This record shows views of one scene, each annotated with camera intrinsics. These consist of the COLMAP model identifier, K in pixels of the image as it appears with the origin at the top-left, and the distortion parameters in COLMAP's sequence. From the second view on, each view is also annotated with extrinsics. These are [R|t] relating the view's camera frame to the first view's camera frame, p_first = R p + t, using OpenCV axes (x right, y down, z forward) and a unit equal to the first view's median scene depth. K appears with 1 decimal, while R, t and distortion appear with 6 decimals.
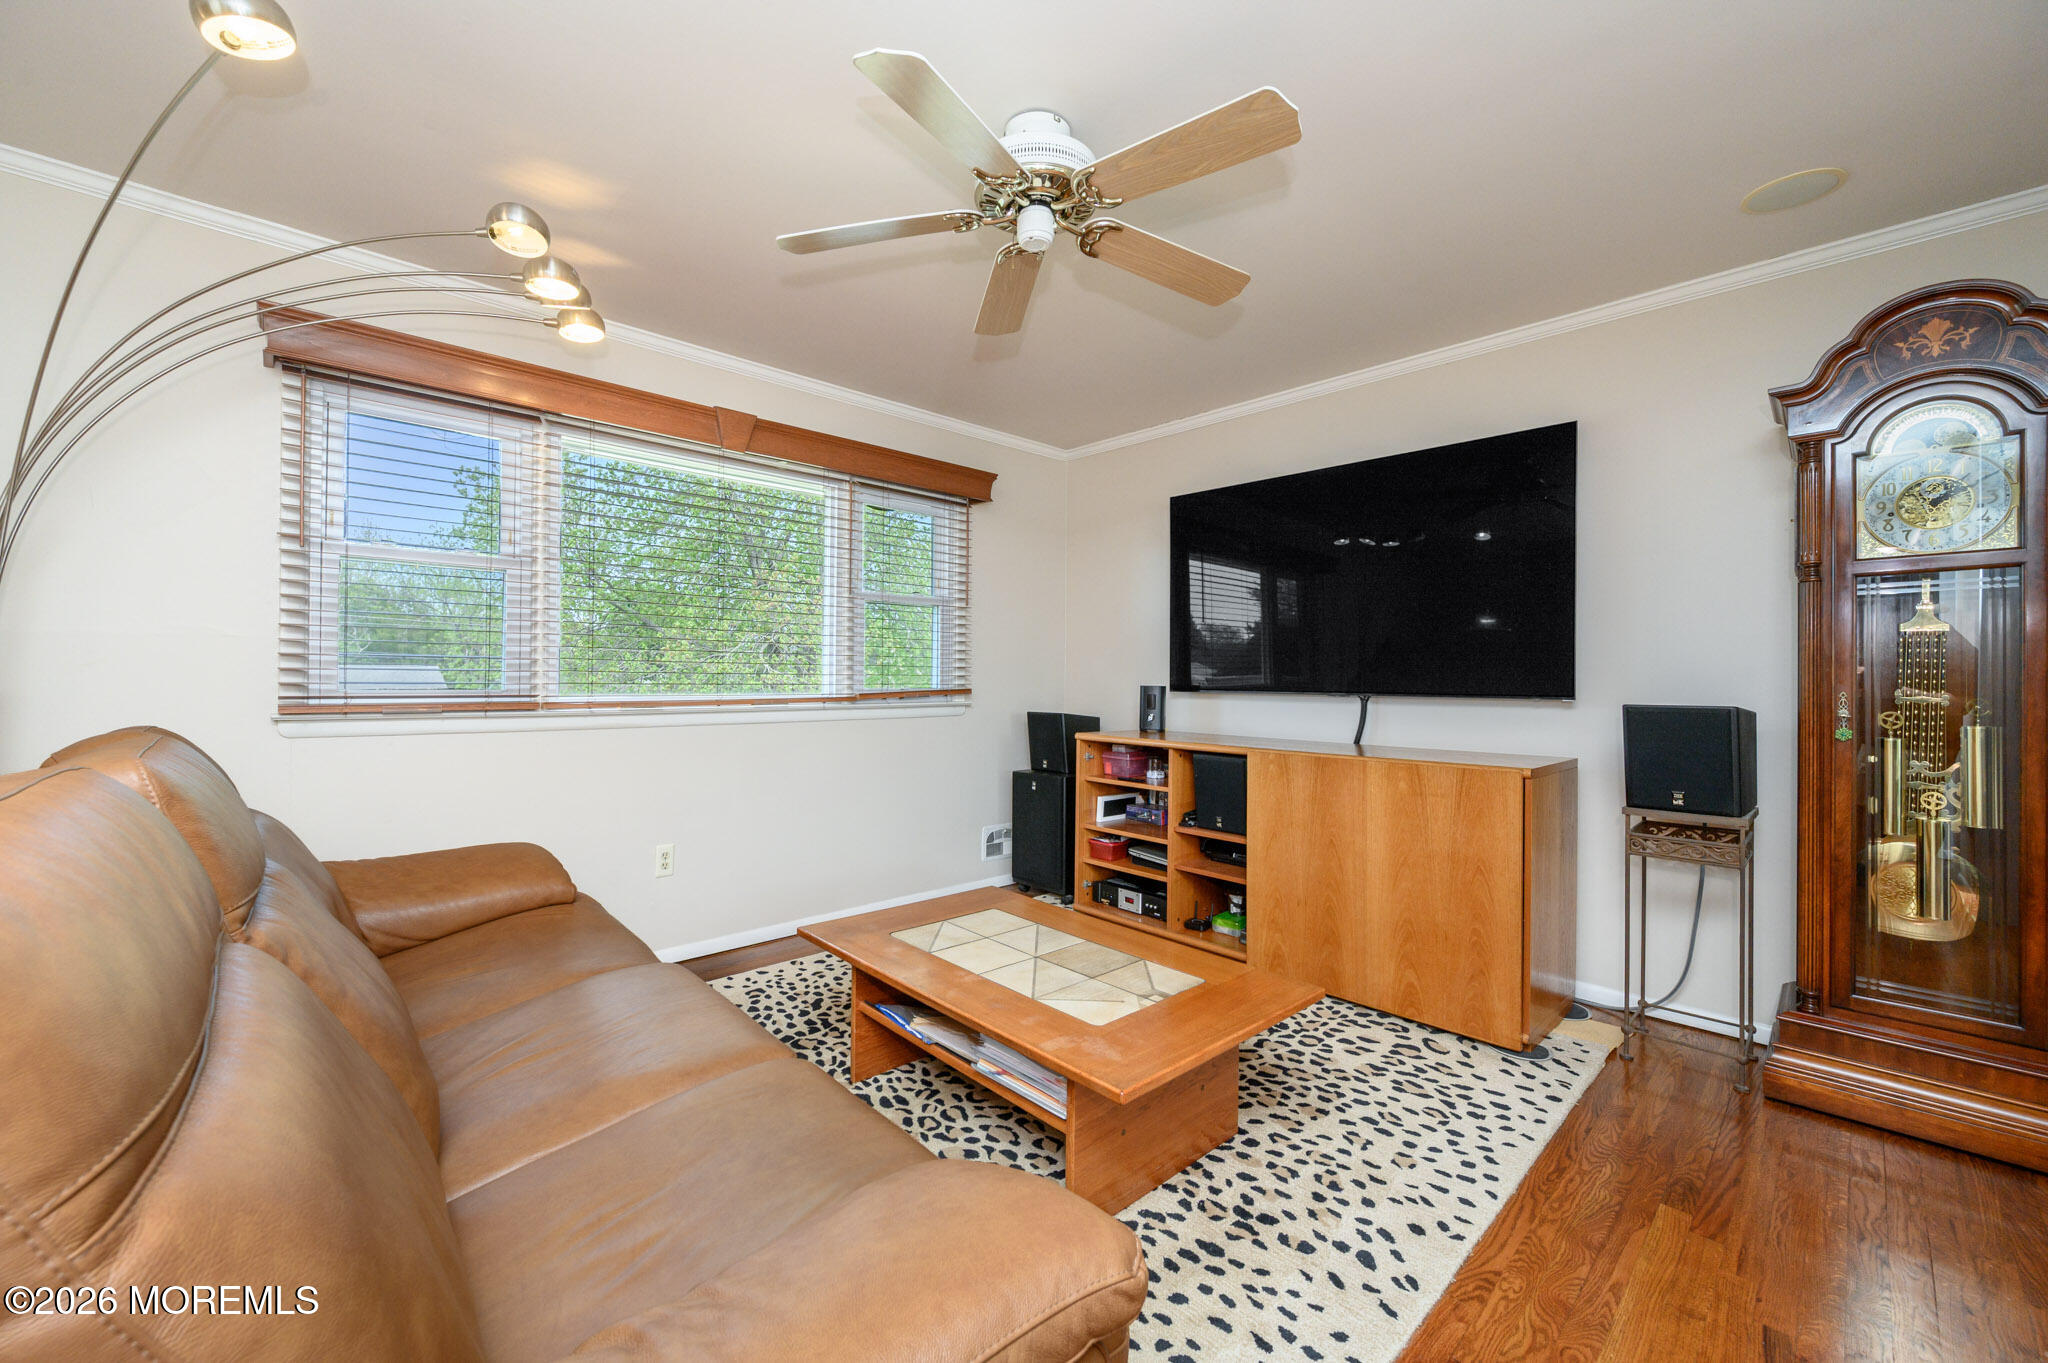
lens RADIAL K [[806.6, 0, 1015.5], [0, 806.6, 678.1], [0, 0, 1]] dist [0.000515, 0.000097]
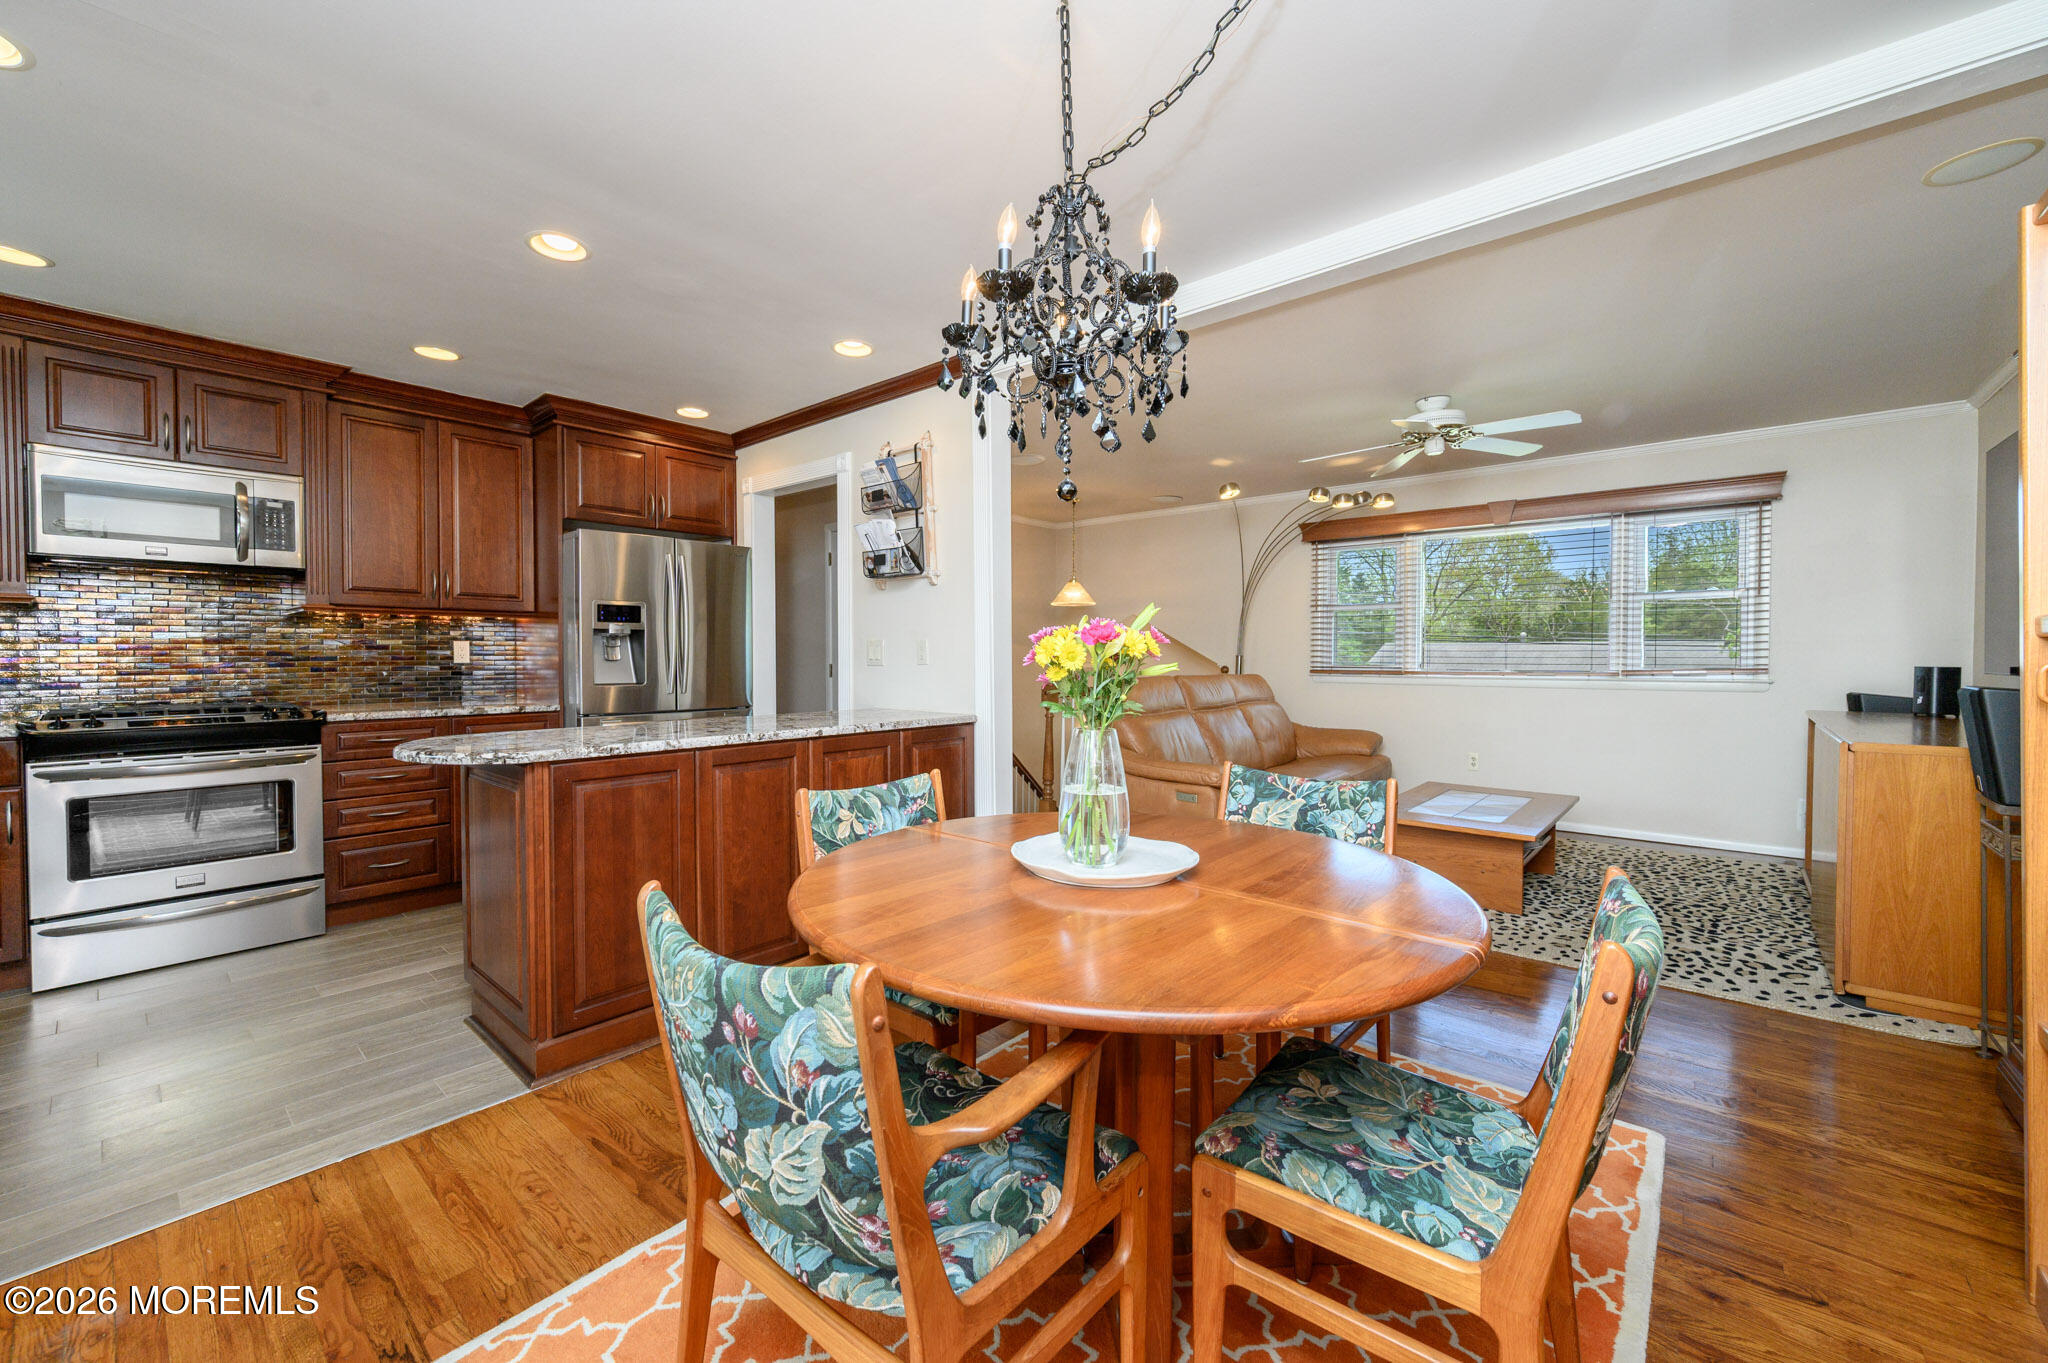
lens RADIAL K [[806.6, 0, 1016.0], [0, 806.6, 670.4], [0, 0, 1]] dist [0.000515, 0.000097]
pose [[0.104135, 0.013749, -0.994468, 1.693170], [0.001375, 0.999902, 0.013968, -0.001483], [0.994562, -0.002822, 0.104106, -0.256215]]
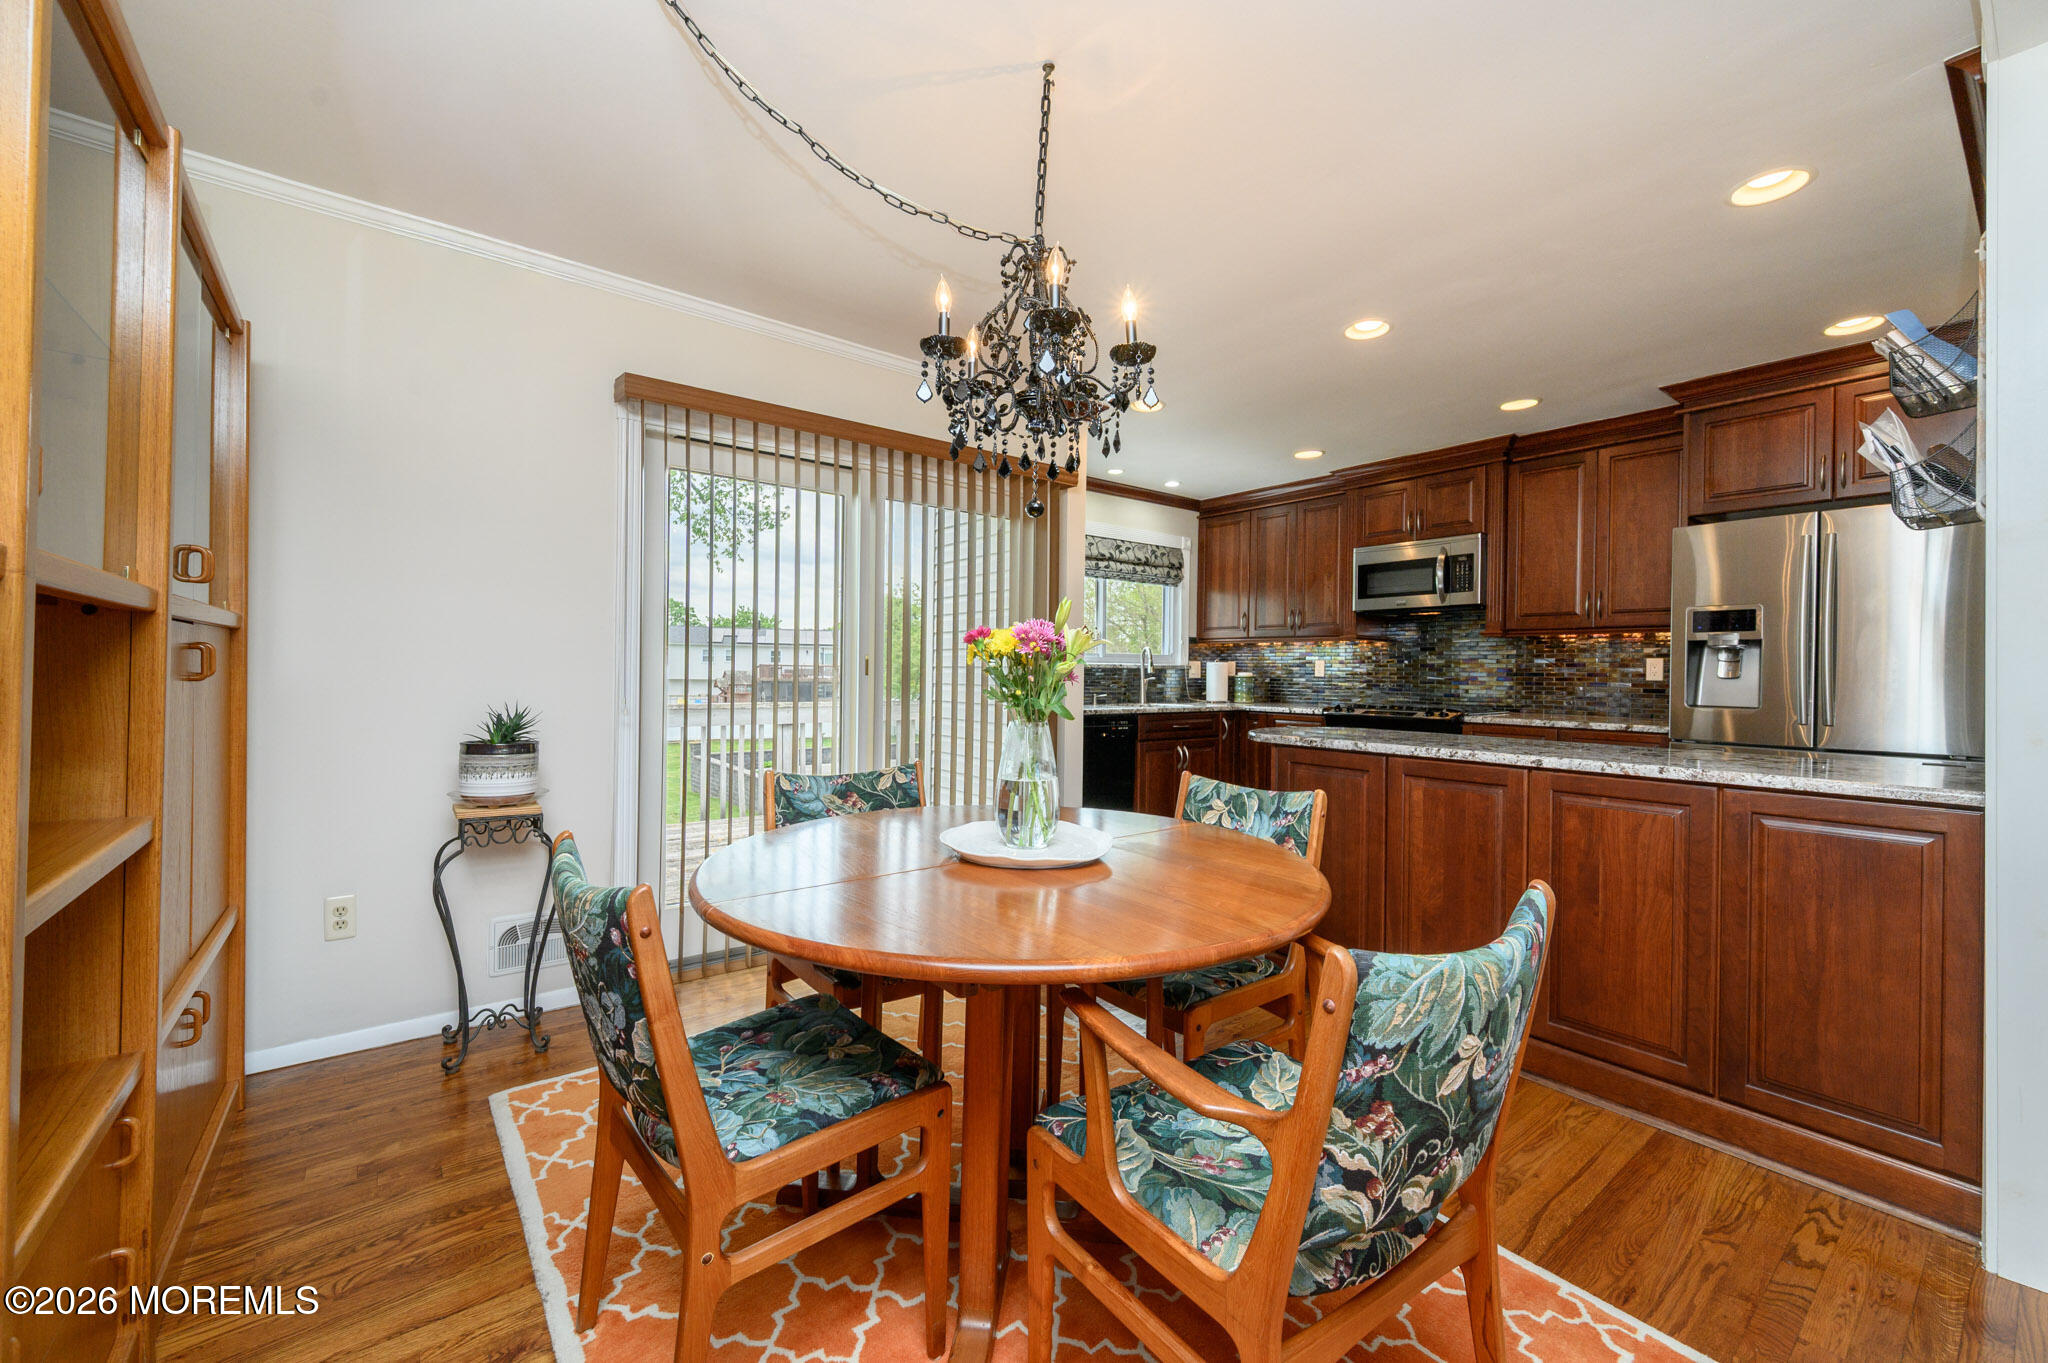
lens RADIAL K [[806.6, 0, 1023.2], [0, 806.6, 669.2], [0, 0, 1]] dist [0.000515, 0.000097]
pose [[-0.995661, -0.017770, 0.091344, 0.974944], [-0.018121, 0.999831, -0.003011, 0.011405], [-0.091275, -0.004653, -0.995815, 0.603289]]
